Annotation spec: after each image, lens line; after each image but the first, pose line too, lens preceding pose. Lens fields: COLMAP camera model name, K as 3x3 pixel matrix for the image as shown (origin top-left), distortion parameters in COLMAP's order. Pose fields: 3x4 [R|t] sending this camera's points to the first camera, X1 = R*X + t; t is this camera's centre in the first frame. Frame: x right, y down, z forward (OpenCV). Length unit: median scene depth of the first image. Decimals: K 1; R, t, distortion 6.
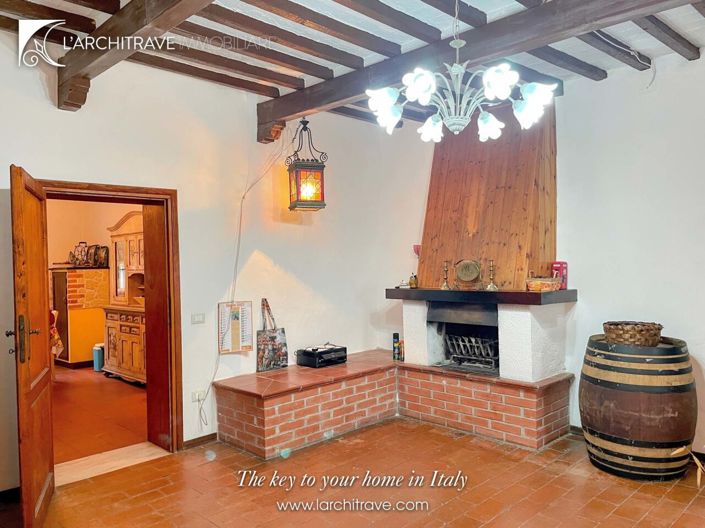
lens RADIAL K [[542.6, 0, 352.5], [0, 542.6, 264.0], [0, 0, 1]] dist [0.042051, -0.001271]
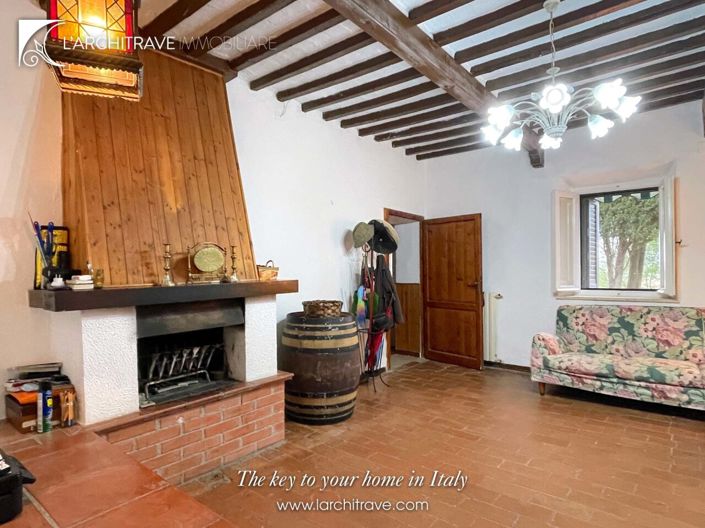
lens RADIAL K [[426.8, 0, 352.5], [0, 426.8, 264.0], [0, 0, 1]] dist [-0.000500, -0.000188]
pose [[-0.100744, 0.019171, 0.994728, -0.214245], [0.014023, 0.999742, -0.017847, 0.017992], [-0.994814, 0.012151, -0.100987, 0.457976]]
